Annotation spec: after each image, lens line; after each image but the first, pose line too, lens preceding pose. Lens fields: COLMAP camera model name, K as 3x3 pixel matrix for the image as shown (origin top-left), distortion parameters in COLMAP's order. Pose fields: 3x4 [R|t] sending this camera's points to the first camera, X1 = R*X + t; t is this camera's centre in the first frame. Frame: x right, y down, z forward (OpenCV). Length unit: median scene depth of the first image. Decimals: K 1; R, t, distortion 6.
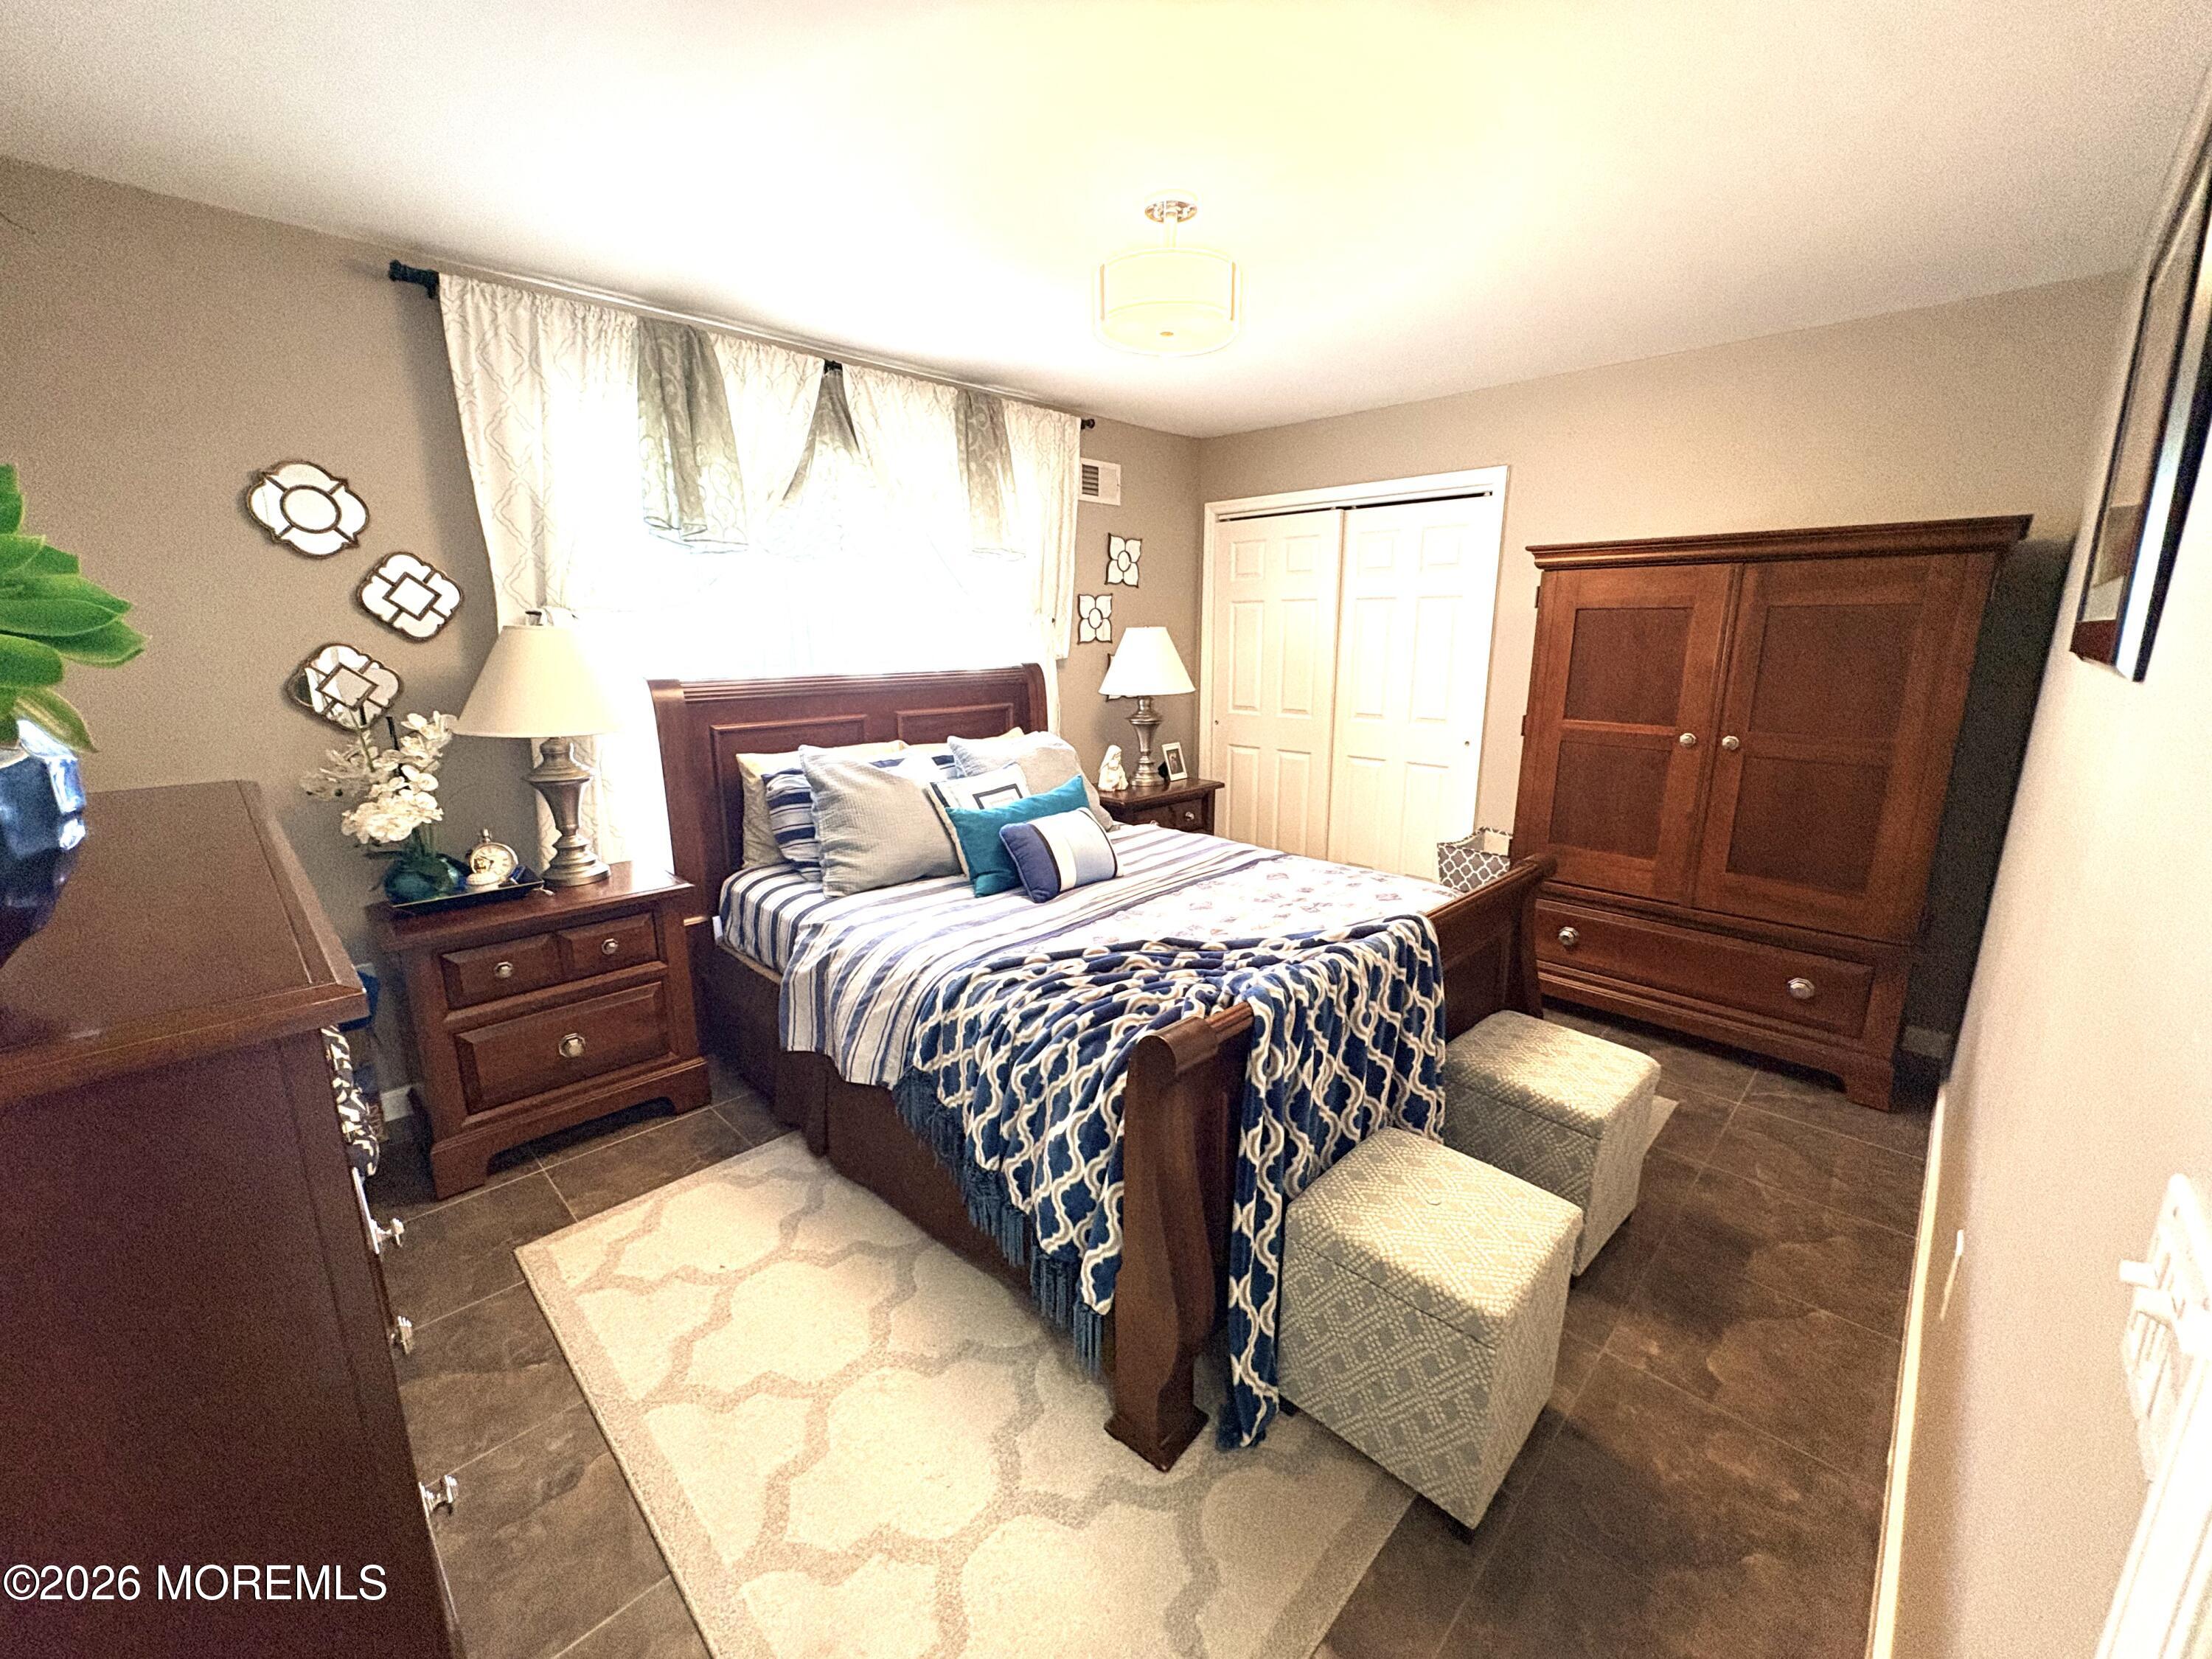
lens RADIAL K [[881.3, 0, 1108.6], [0, 881.3, 827.5], [0, 0, 1]] dist [0.000814, 0.000443]
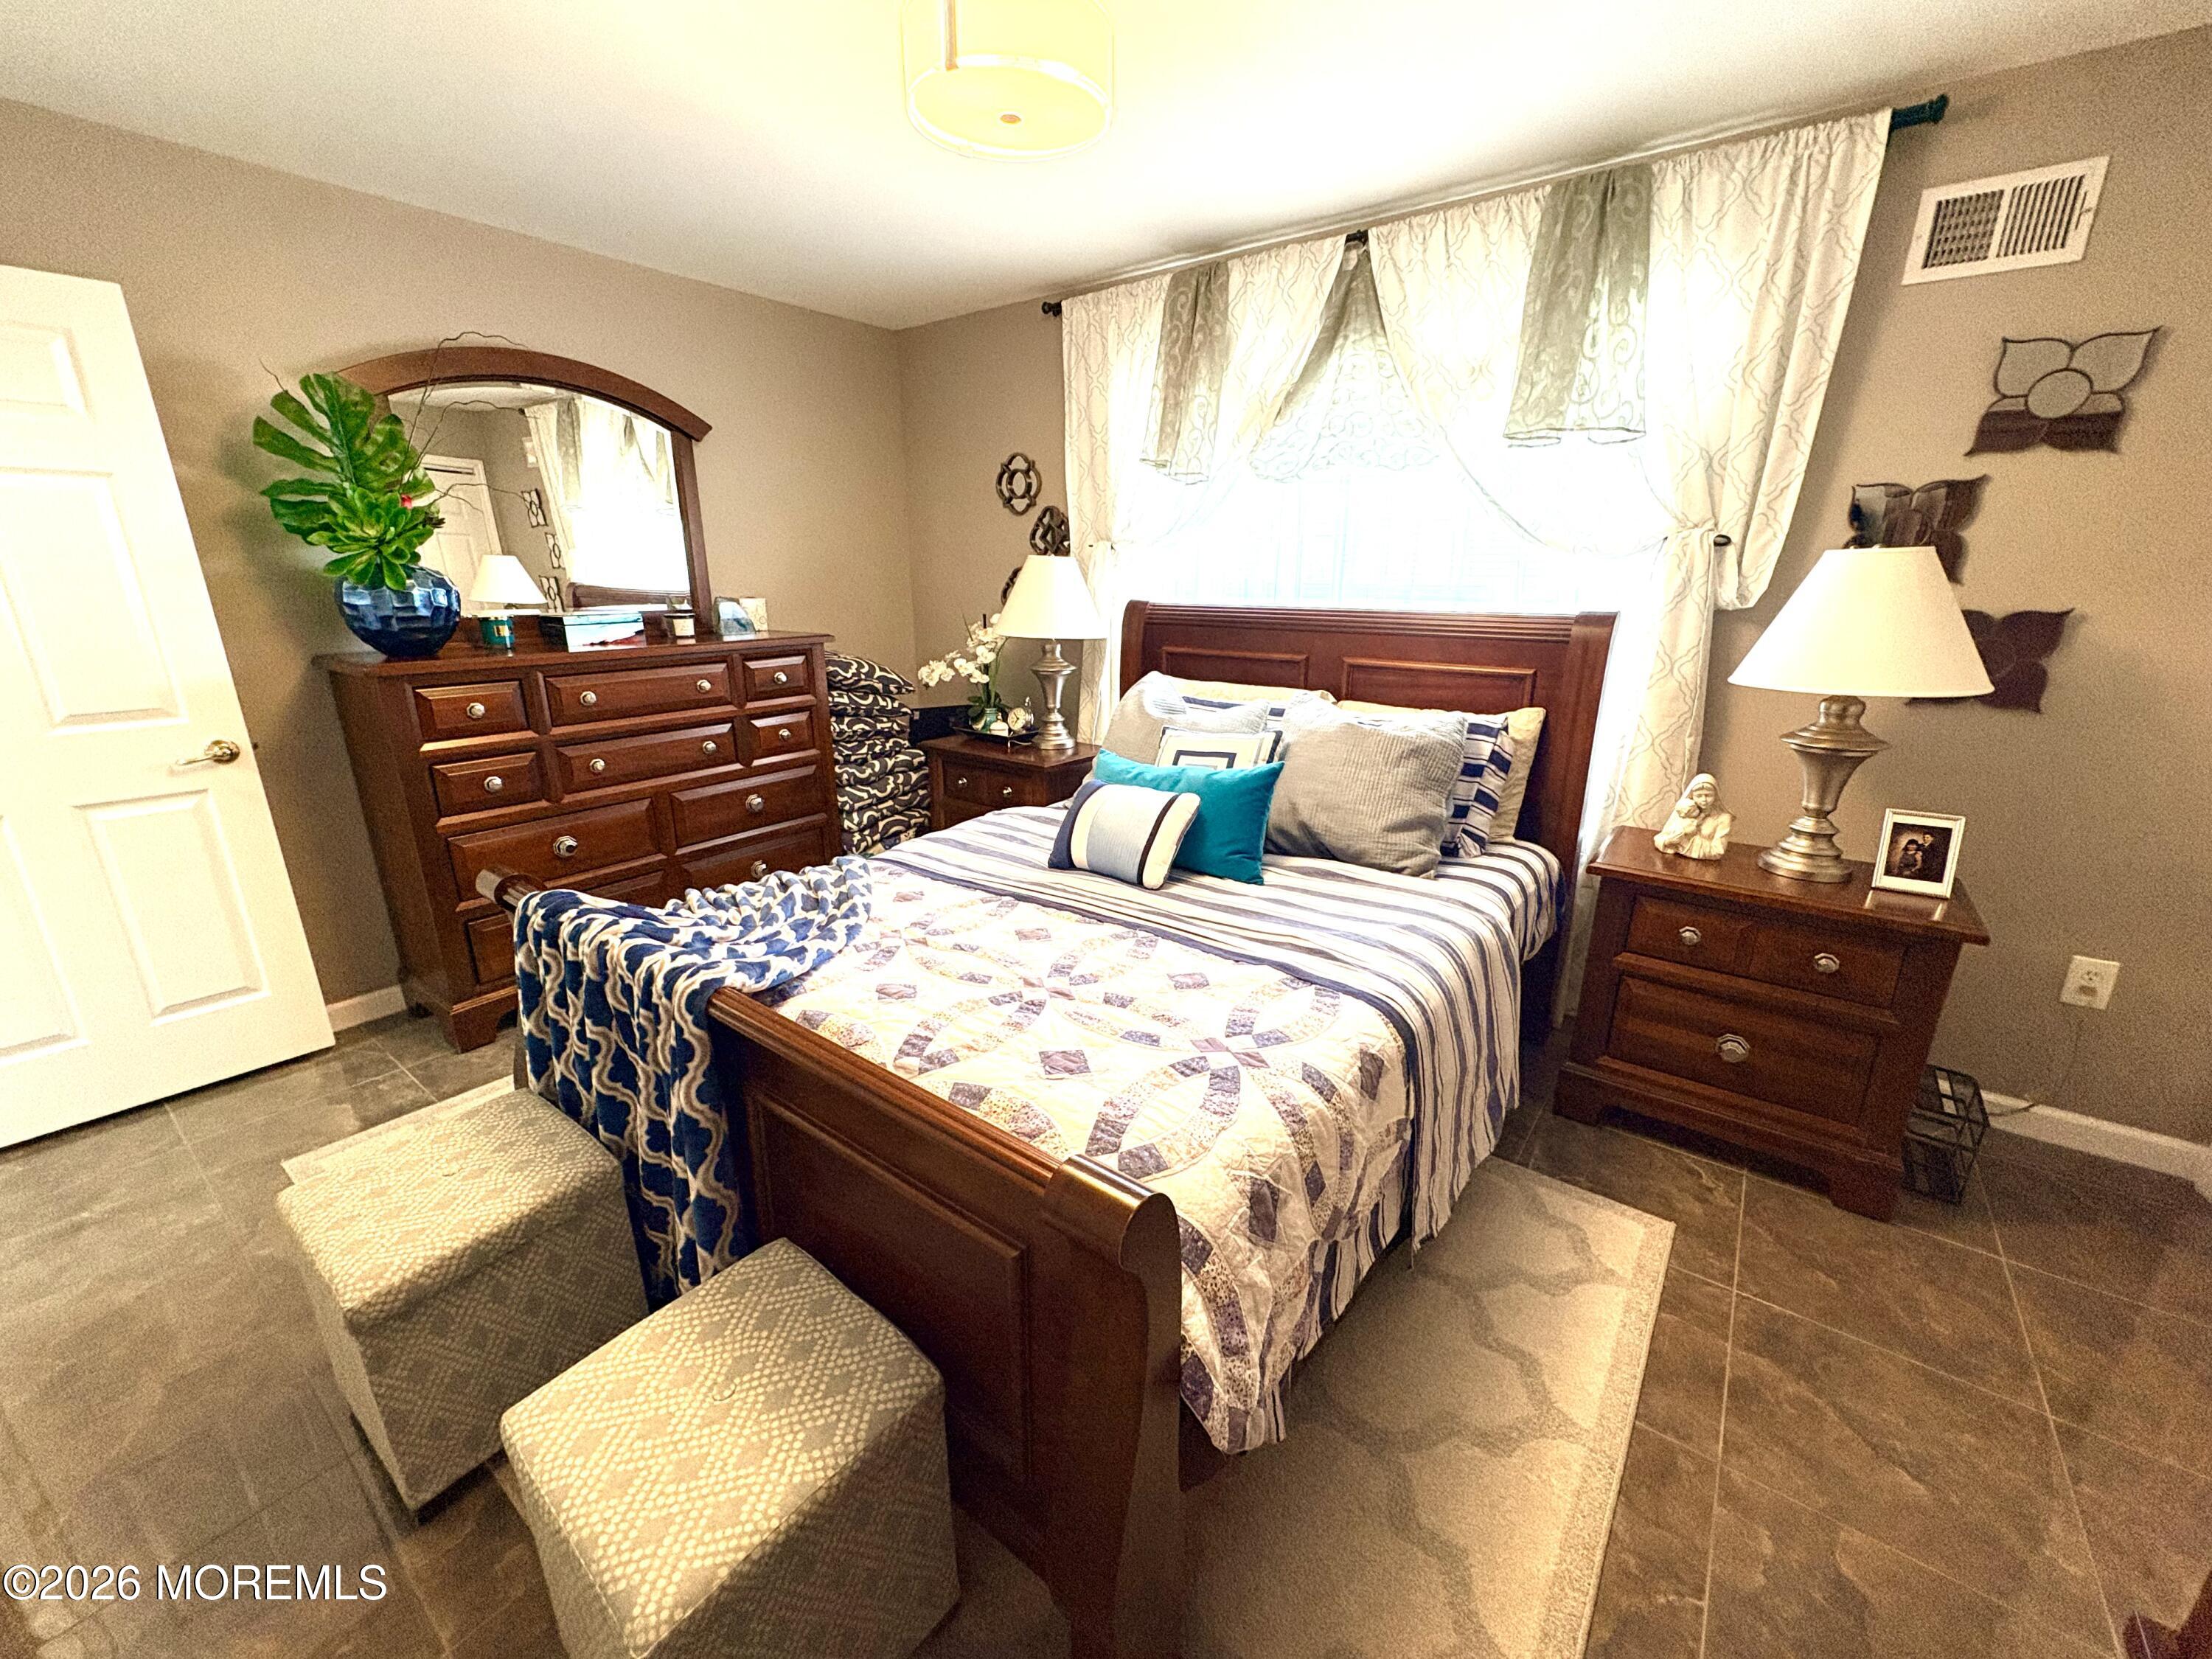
lens RADIAL K [[881.3, 0, 1112.0], [0, 881.3, 829.4], [0, 0, 1]] dist [0.000814, 0.000443]
pose [[0.134501, 0.286267, -0.948663, 0.653610], [-0.219396, 0.942204, 0.253212, -0.161908], [0.966320, 0.174075, 0.189533, 0.753693]]
